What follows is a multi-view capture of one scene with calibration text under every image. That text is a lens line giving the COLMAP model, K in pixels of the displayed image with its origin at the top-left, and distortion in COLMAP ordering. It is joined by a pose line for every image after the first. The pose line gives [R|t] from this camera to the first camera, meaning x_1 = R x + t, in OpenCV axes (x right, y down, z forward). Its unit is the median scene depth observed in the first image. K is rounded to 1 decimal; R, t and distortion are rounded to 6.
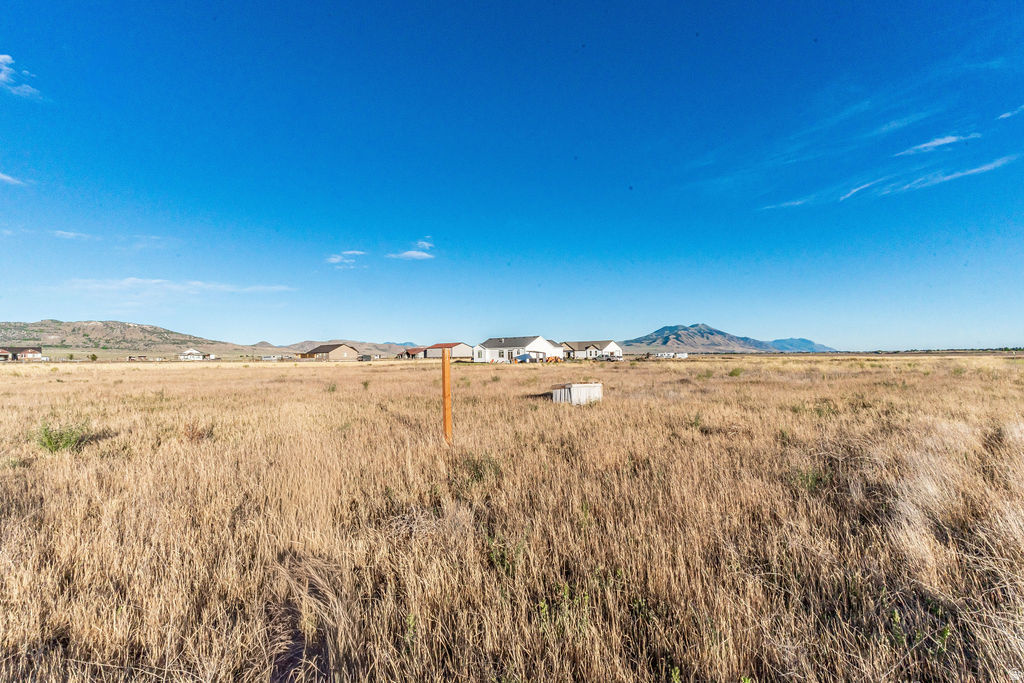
lens RADIAL K [[483.1, 0, 512.0], [0, 483.1, 341.5], [0, 0, 1]] dist [-0.000249, 0.000386]
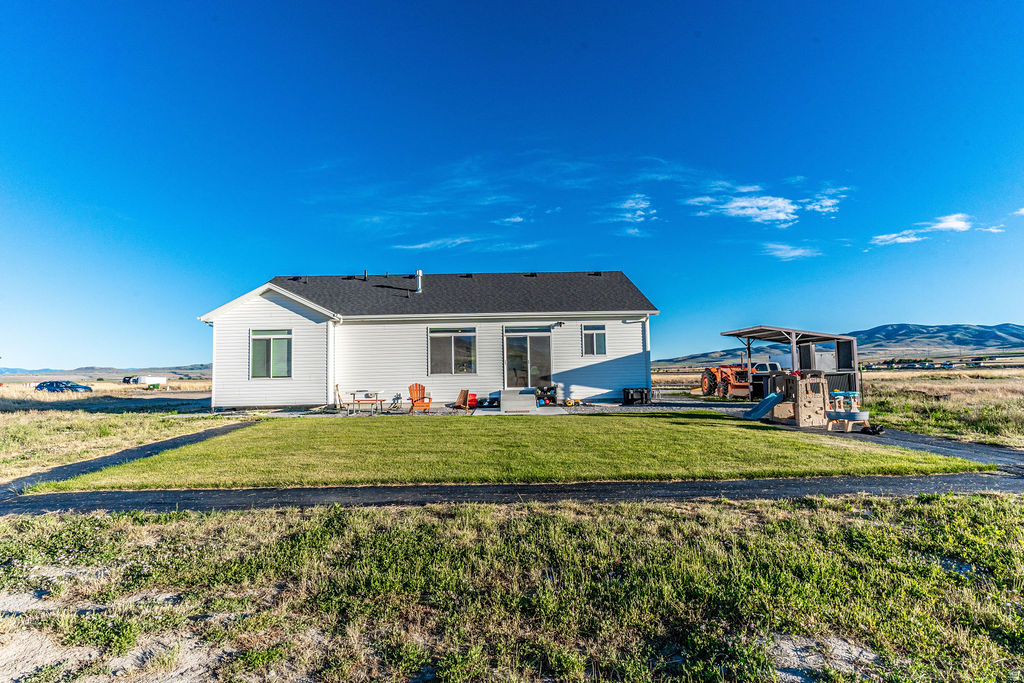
lens RADIAL K [[483.1, 0, 512.0], [0, 483.1, 341.5], [0, 0, 1]] dist [-0.000249, 0.000386]
pose [[0.742495, 0.044968, 0.668340, -0.109971], [-0.009887, 0.998371, -0.056190, 0.030032], [-0.669778, 0.035113, 0.741730, 0.843184]]
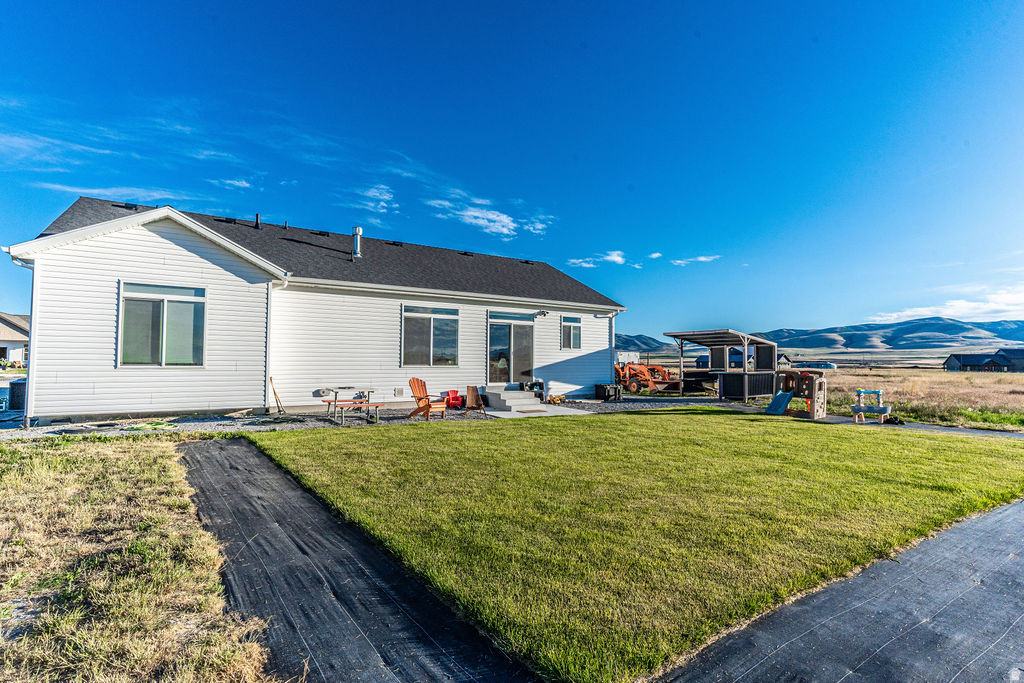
lens RADIAL K [[481.9, 0, 515.3], [0, 481.9, 336.0], [0, 0, 1]] dist [-0.006321, -0.000423]
pose [[0.287555, 0.070607, 0.955158, -0.130841], [-0.036641, 0.997360, -0.062696, 0.031257], [-0.957063, -0.016970, 0.289383, 0.913861]]
